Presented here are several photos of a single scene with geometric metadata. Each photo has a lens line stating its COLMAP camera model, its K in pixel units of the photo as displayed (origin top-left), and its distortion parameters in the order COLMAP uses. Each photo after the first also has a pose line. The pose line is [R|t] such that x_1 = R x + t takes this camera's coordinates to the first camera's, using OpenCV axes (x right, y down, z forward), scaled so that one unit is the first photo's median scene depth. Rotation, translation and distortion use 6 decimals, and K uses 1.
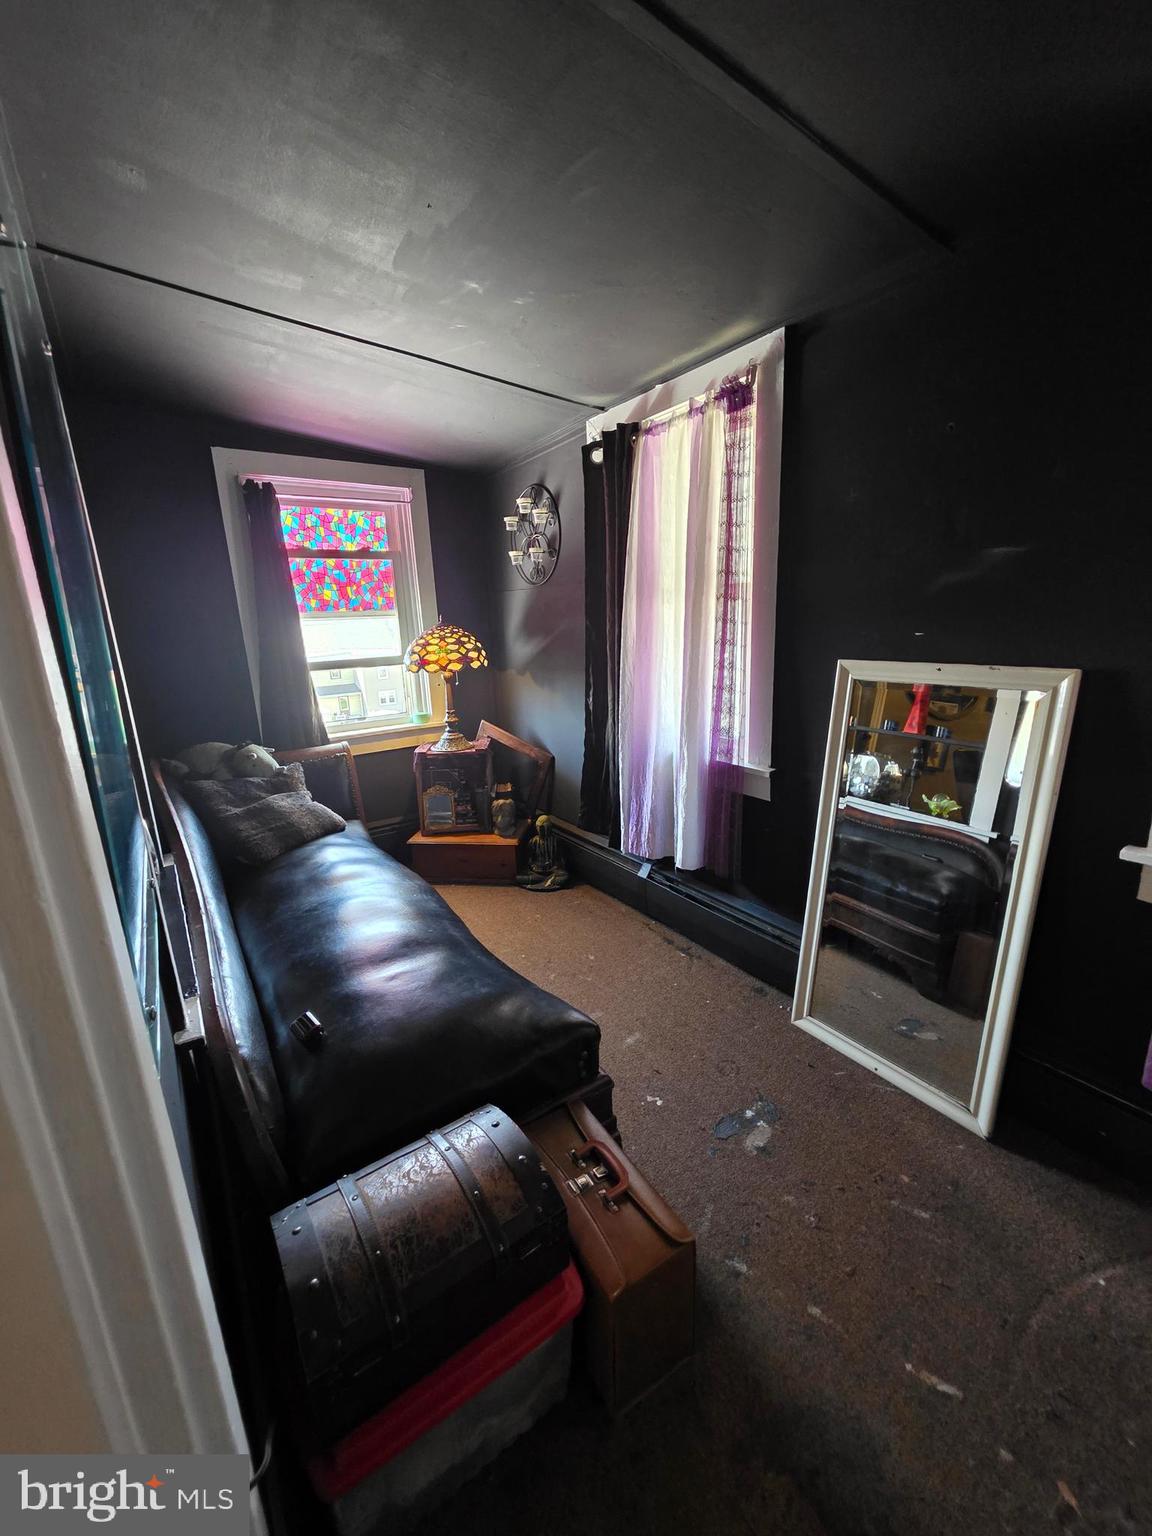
lens RADIAL K [[619.5, 0, 576.0], [0, 619.5, 768.0], [0, 0, 1]] dist [0.000490, -0.000333]
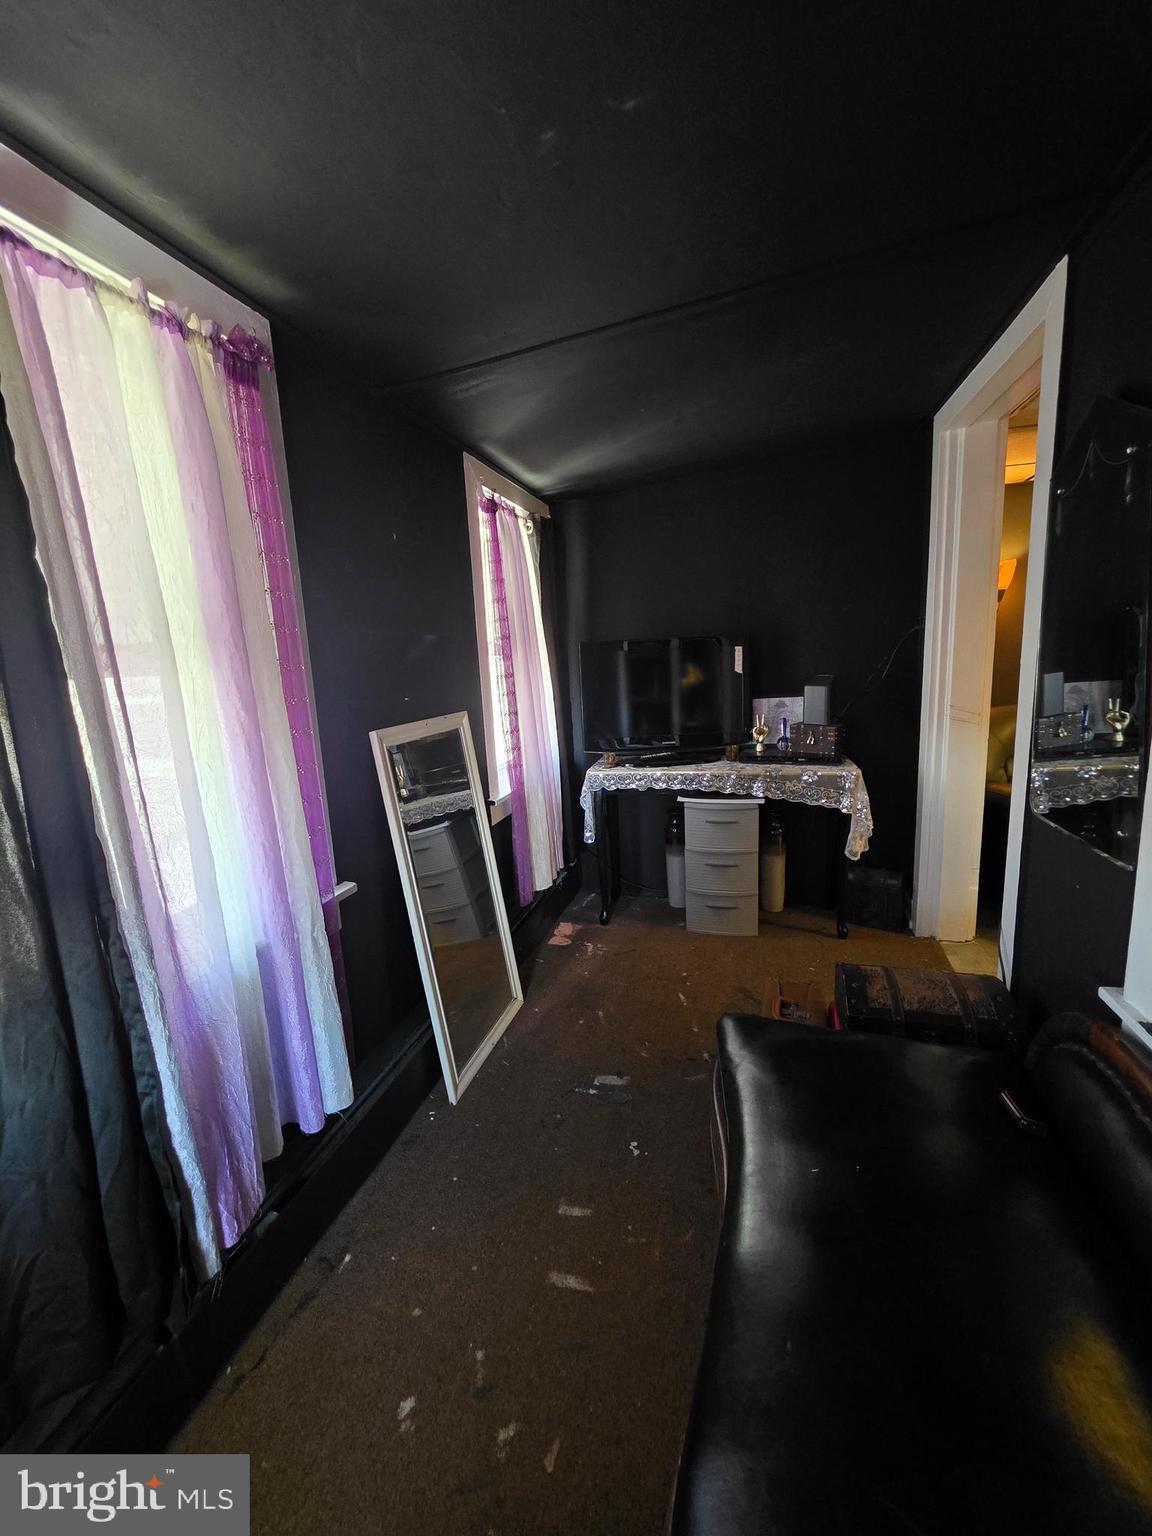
lens RADIAL K [[619.5, 0, 576.0], [0, 619.5, 768.0], [0, 0, 1]] dist [0.000490, -0.000333]
pose [[-0.629312, -0.072708, 0.773744, -0.494902], [0.259764, 0.918671, 0.297602, -0.314772], [-0.732454, 0.388275, -0.559243, 1.277557]]
